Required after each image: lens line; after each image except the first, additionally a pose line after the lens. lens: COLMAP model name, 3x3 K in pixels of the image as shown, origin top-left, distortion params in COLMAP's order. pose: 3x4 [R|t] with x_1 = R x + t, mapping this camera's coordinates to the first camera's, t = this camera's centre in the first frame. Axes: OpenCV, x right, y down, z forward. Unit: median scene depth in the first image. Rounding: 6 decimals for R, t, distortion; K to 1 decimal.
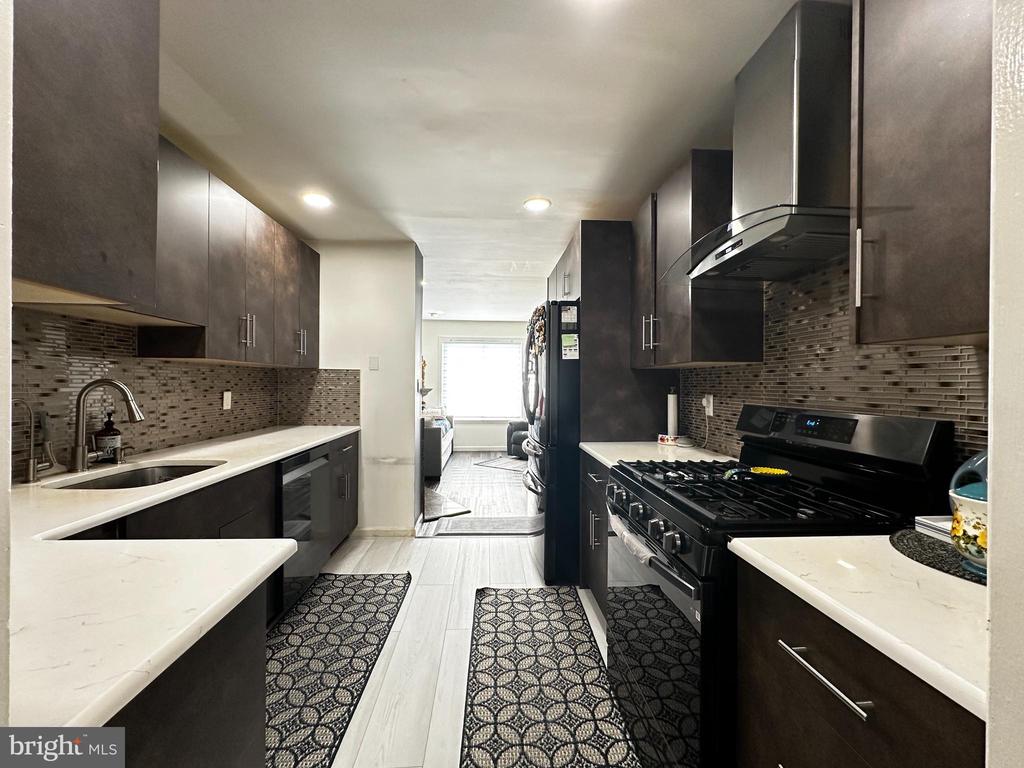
lens RADIAL K [[407.4, 0, 512.0], [0, 407.4, 384.0], [0, 0, 1]] dist [-0.001235, 0.000074]
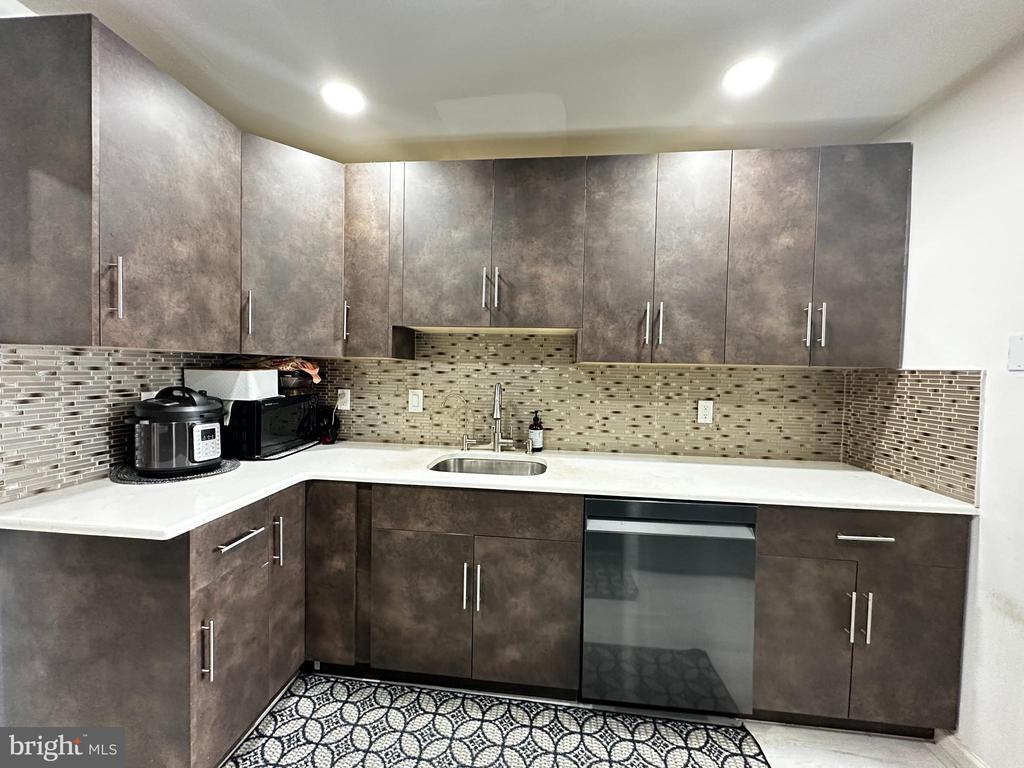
lens RADIAL K [[407.4, 0, 512.0], [0, 407.4, 384.0], [0, 0, 1]] dist [-0.001235, 0.000074]
pose [[-0.172762, 0.022140, -0.984715, 0.184385], [-0.025418, 0.999314, 0.026928, -0.032965], [0.984636, 0.029682, -0.172081, 0.970008]]
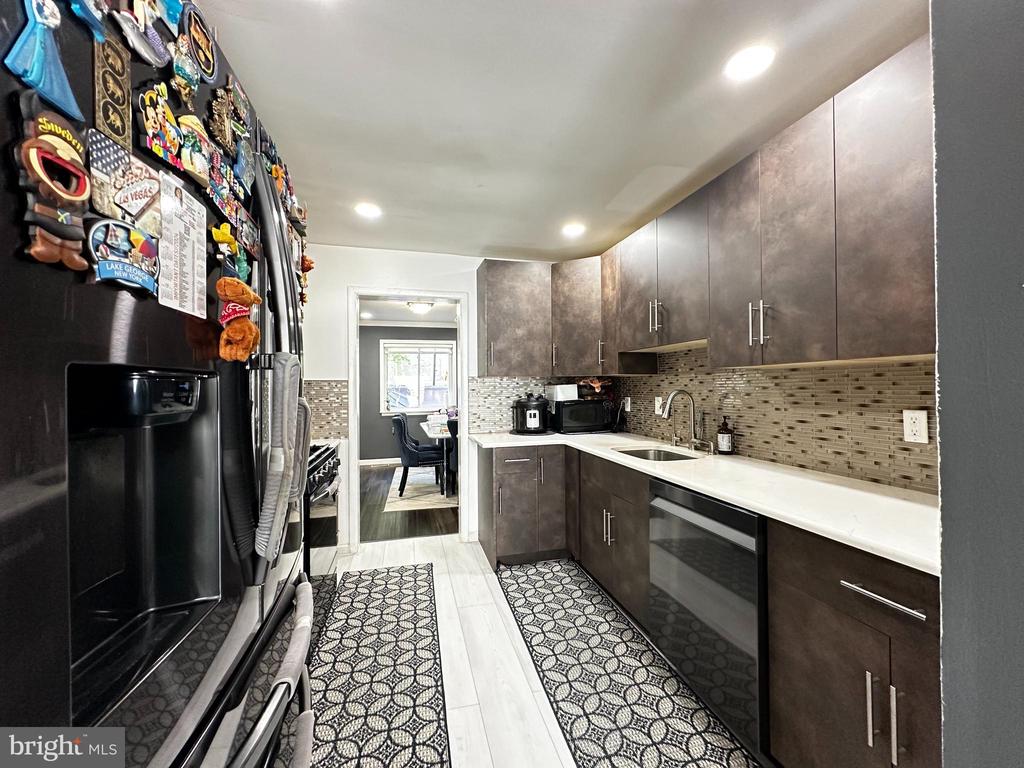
lens RADIAL K [[407.4, 0, 512.0], [0, 407.4, 384.0], [0, 0, 1]] dist [-0.001235, 0.000074]
pose [[-0.981535, -0.001545, -0.191275, -0.072737], [-0.000290, 0.999978, -0.006591, -0.017520], [0.191281, -0.006413, -0.981514, 1.823808]]
